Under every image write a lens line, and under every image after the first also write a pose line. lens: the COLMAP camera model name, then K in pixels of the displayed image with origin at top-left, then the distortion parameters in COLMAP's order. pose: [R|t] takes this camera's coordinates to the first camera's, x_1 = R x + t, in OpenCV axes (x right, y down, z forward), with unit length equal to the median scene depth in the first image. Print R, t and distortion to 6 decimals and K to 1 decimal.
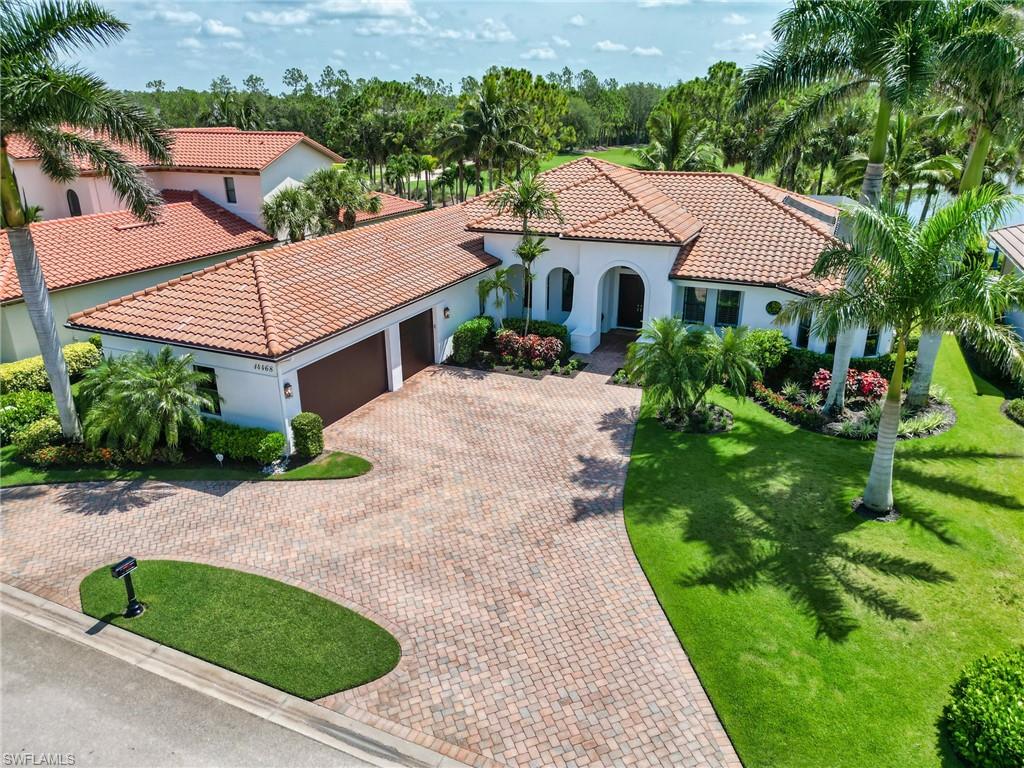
lens RADIAL K [[717.7, 0, 516.3], [0, 717.7, 384.7], [0, 0, 1]] dist [0.059238, -0.048051]
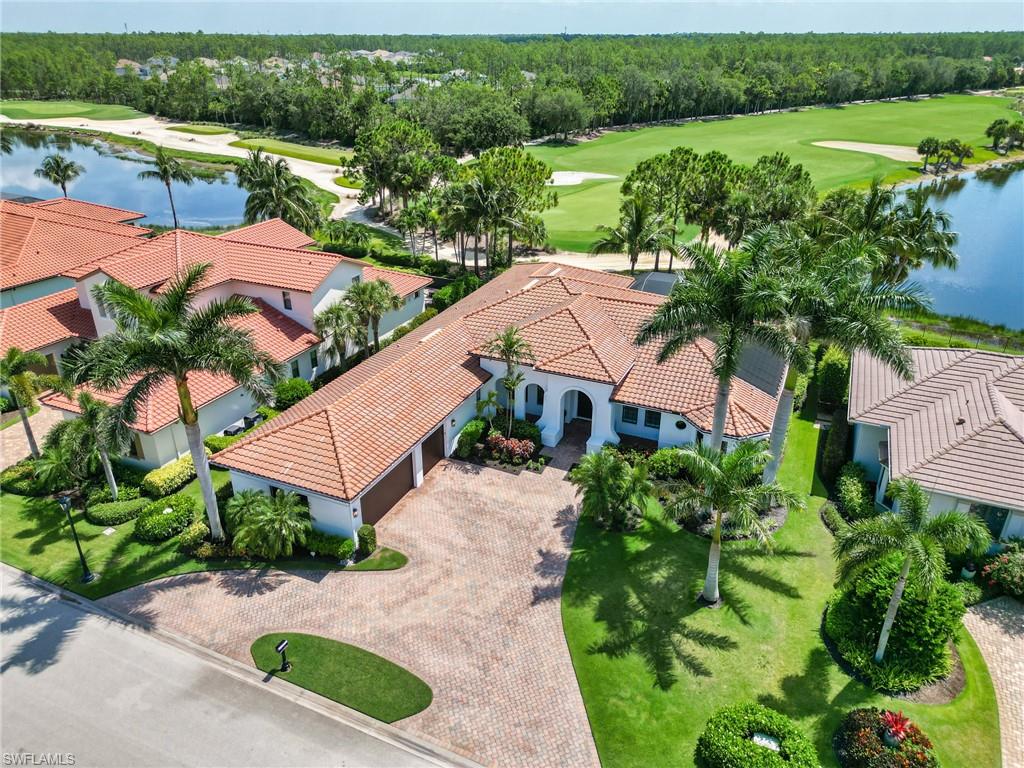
lens RADIAL K [[717.7, 0, 514.3], [0, 717.7, 379.7], [0, 0, 1]] dist [0.059238, -0.048051]
pose [[0.999989, 0.002160, -0.004091, 0.042638], [-0.001830, 0.996868, 0.079057, -0.430066], [0.004248, -0.079049, 0.996862, -0.586321]]
